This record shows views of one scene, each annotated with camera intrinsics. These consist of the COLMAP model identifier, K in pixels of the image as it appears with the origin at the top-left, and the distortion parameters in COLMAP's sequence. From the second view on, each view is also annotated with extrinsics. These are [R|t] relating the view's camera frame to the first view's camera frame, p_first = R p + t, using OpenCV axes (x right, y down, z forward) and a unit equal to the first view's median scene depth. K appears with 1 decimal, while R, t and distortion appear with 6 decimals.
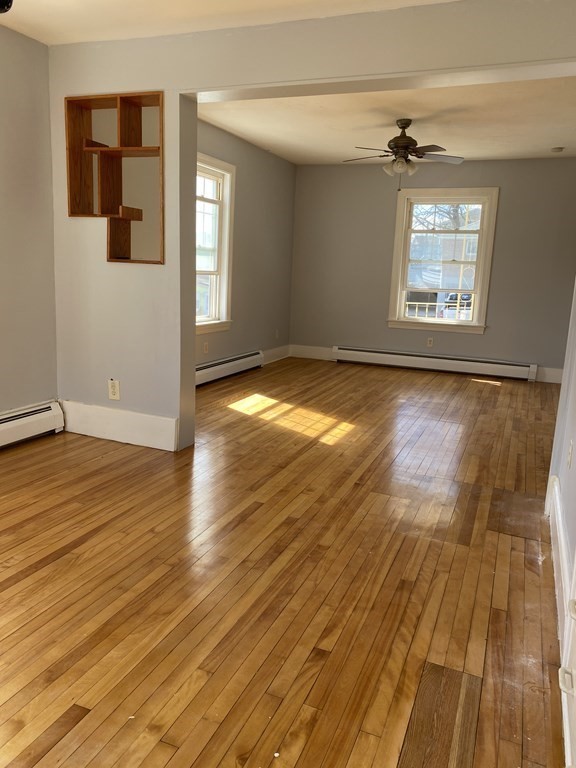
lens RADIAL K [[589.2, 0, 287.5], [0, 589.2, 380.8], [0, 0, 1]] dist [0.024903, -0.036968]
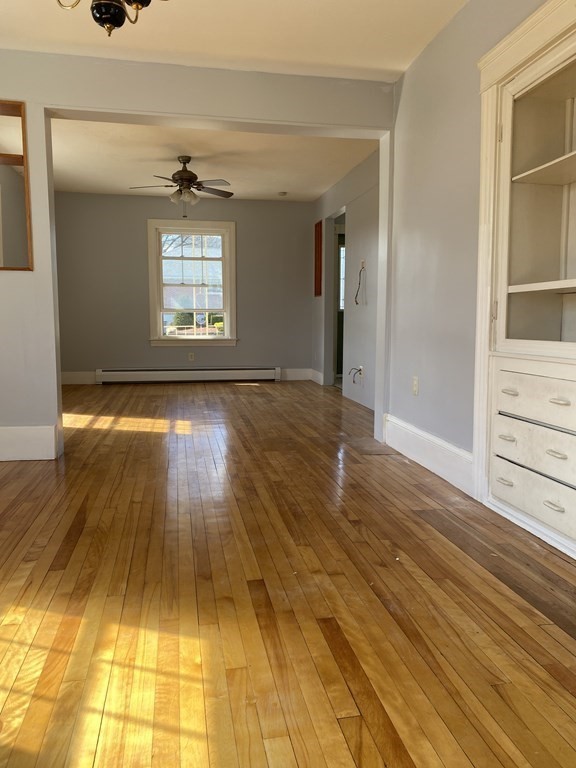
lens RADIAL K [[589.2, 0, 293.1], [0, 589.2, 386.0], [0, 0, 1]] dist [0.024903, -0.036968]
pose [[0.834777, -0.102340, 0.540993, -0.305895], [0.135941, 0.990464, -0.022397, 0.060069], [-0.533542, 0.092239, 0.840729, -0.047330]]
